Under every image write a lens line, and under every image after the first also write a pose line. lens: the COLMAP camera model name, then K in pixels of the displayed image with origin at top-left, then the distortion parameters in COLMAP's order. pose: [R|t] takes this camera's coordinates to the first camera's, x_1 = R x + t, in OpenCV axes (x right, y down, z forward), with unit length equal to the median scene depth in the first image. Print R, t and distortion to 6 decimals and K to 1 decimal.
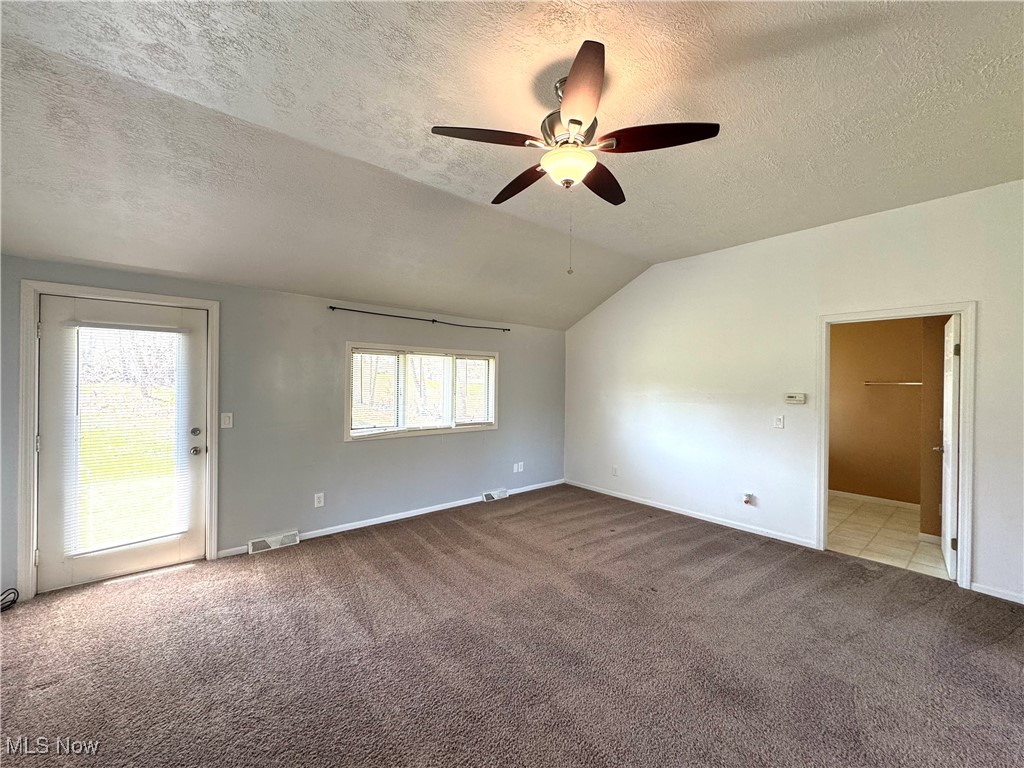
lens RADIAL K [[409.7, 0, 512.4], [0, 409.7, 384.5], [0, 0, 1]] dist [0.002581, 0.000260]
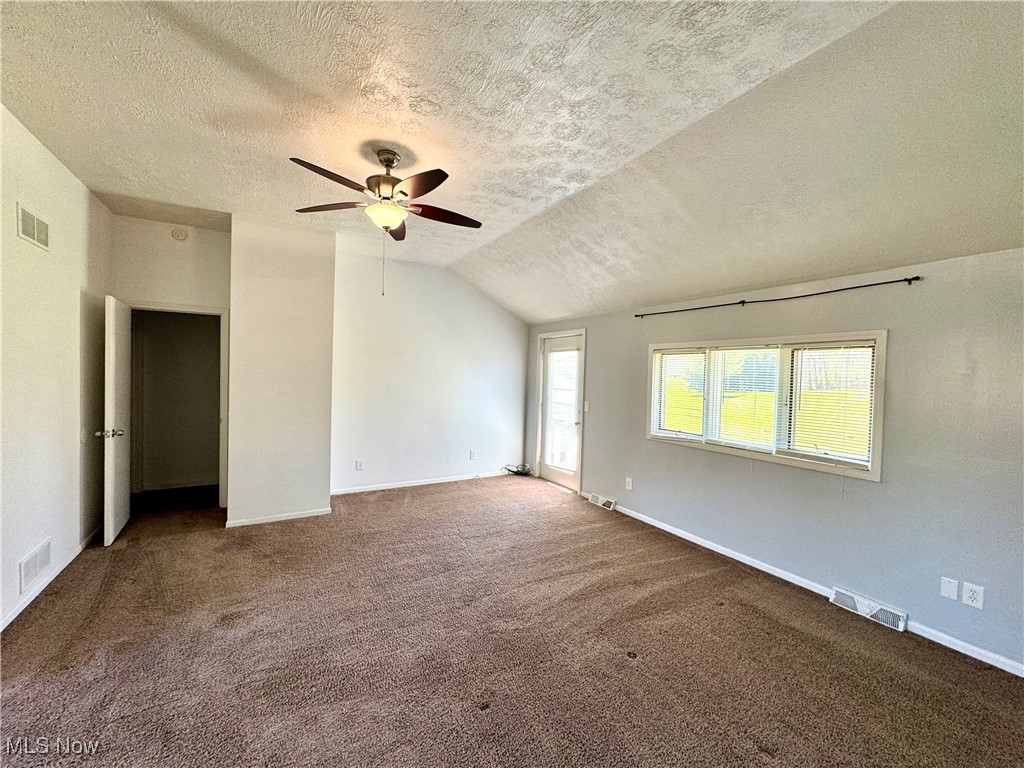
lens RADIAL K [[409.7, 0, 512.0], [0, 409.7, 383.8], [0, 0, 1]] dist [0.002581, 0.000260]
pose [[-0.162587, 0.012813, -0.986611, 0.648945], [-0.026138, 0.999509, 0.017288, -0.011370], [0.986348, 0.028599, -0.162173, 0.763611]]
